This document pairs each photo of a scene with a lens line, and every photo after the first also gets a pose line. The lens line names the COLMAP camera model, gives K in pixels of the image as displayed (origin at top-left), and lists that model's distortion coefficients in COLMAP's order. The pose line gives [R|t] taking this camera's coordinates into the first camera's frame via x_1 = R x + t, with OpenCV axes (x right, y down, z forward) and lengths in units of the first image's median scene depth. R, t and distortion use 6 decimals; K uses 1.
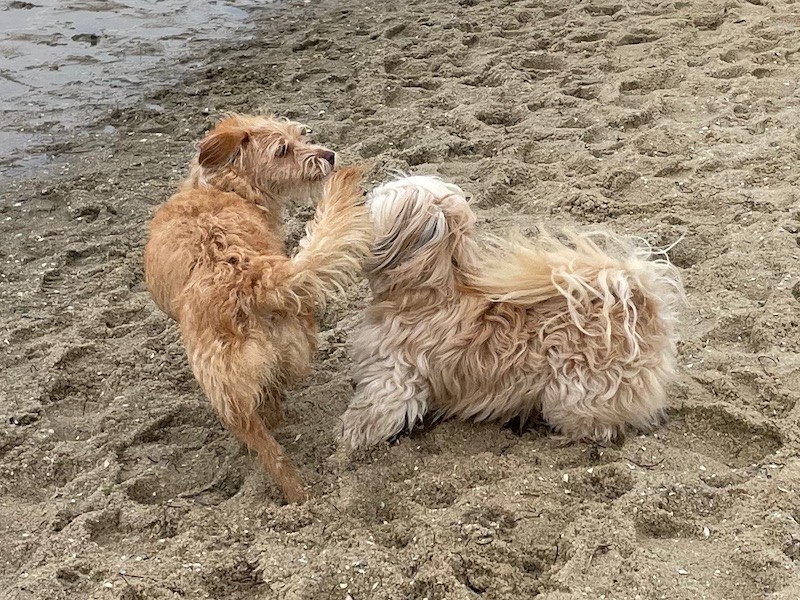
lens RADIAL K [[595.7, 0, 400.0], [0, 595.7, 300.0], [0, 0, 1]] dist [0.025960, 0.001987]
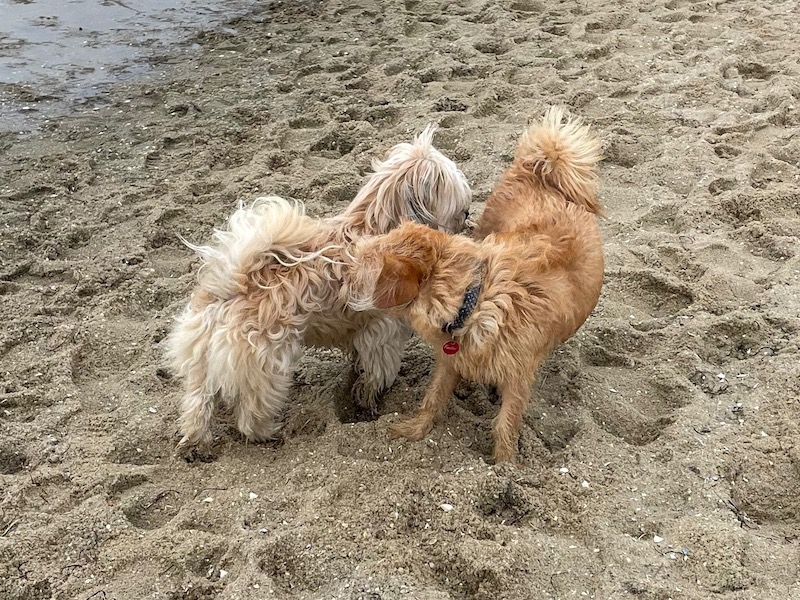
lens RADIAL K [[595.7, 0, 400.0], [0, 595.7, 300.0], [0, 0, 1]] dist [0.025960, 0.001987]
pose [[0.998794, 0.041658, -0.025999, 0.021784], [-0.034392, 0.971350, 0.235152, -0.068005], [0.035050, -0.233974, 0.971611, -0.393903]]
